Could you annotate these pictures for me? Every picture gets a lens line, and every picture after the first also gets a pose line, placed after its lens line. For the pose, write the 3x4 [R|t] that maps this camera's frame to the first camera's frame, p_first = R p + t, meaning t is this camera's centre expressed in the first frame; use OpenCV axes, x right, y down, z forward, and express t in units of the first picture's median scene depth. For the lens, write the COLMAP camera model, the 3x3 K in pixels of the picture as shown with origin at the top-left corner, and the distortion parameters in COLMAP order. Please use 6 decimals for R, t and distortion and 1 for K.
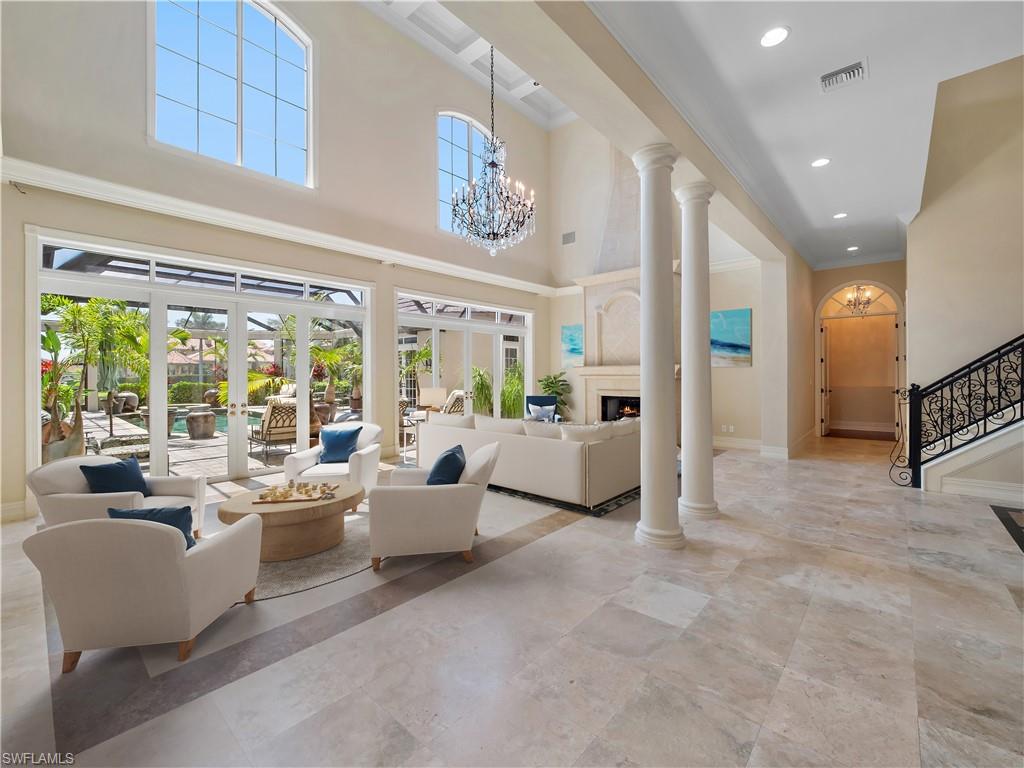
lens RADIAL K [[440.1, 0, 481.9], [0, 440.1, 372.7], [0, 0, 1]] dist [-0.048406, -0.000044]
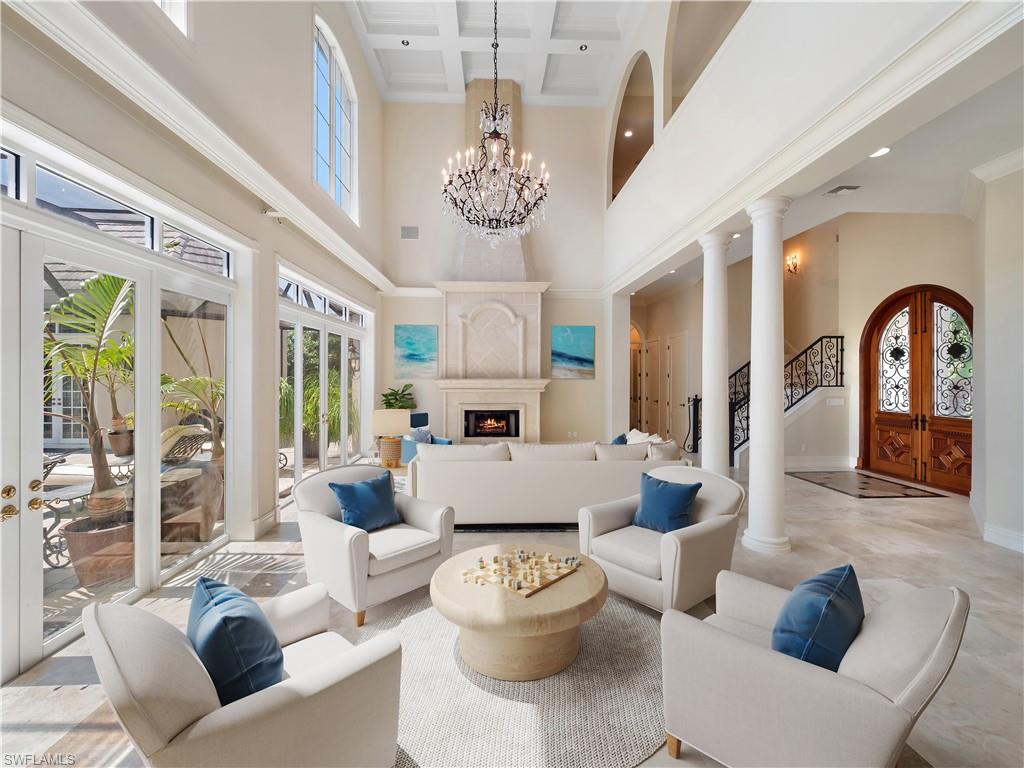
lens RADIAL K [[440.1, 0, 481.9], [0, 440.1, 372.7], [0, 0, 1]] dist [-0.048406, -0.000044]
pose [[0.744090, -0.007777, 0.668035, -0.391675], [0.015285, 0.999869, -0.005386, -0.026686], [-0.667905, 0.014219, 0.744111, 0.324011]]
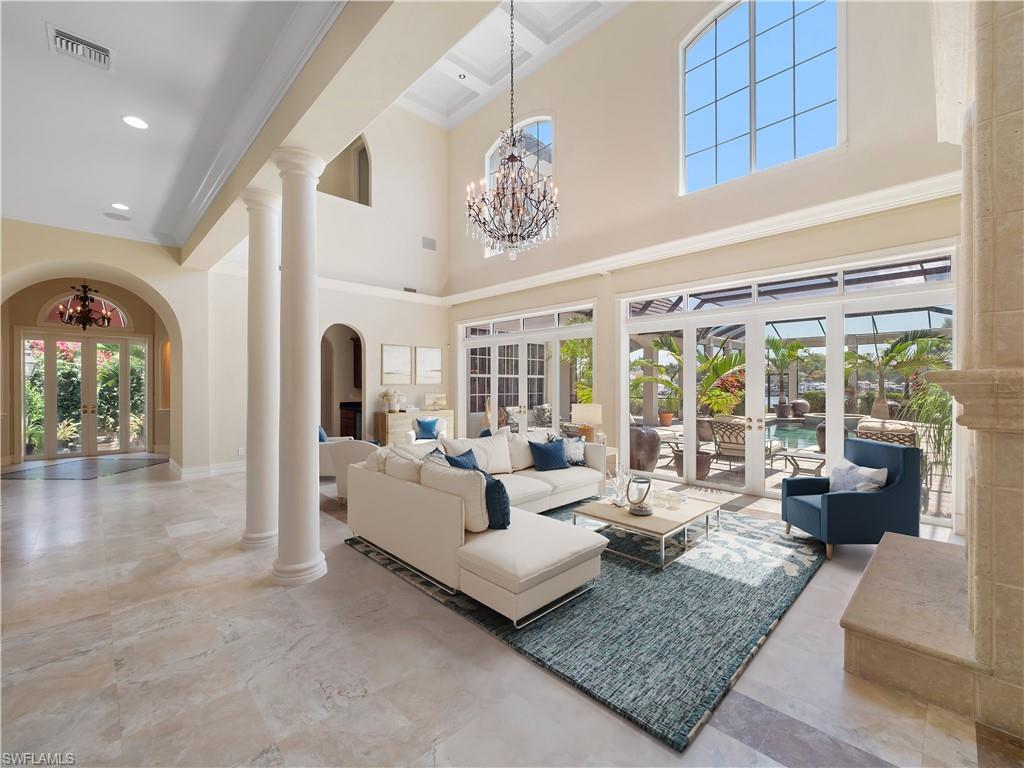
lens RADIAL K [[438.0, 0, 512.0], [0, 438.0, 384.0], [0, 0, 1]] dist [-0.000525, -0.012450]
pose [[-0.031934, -0.005845, -0.999473, 0.724824], [0.006829, 0.999958, -0.006066, -0.002635], [0.999467, -0.007019, -0.031893, 0.801759]]
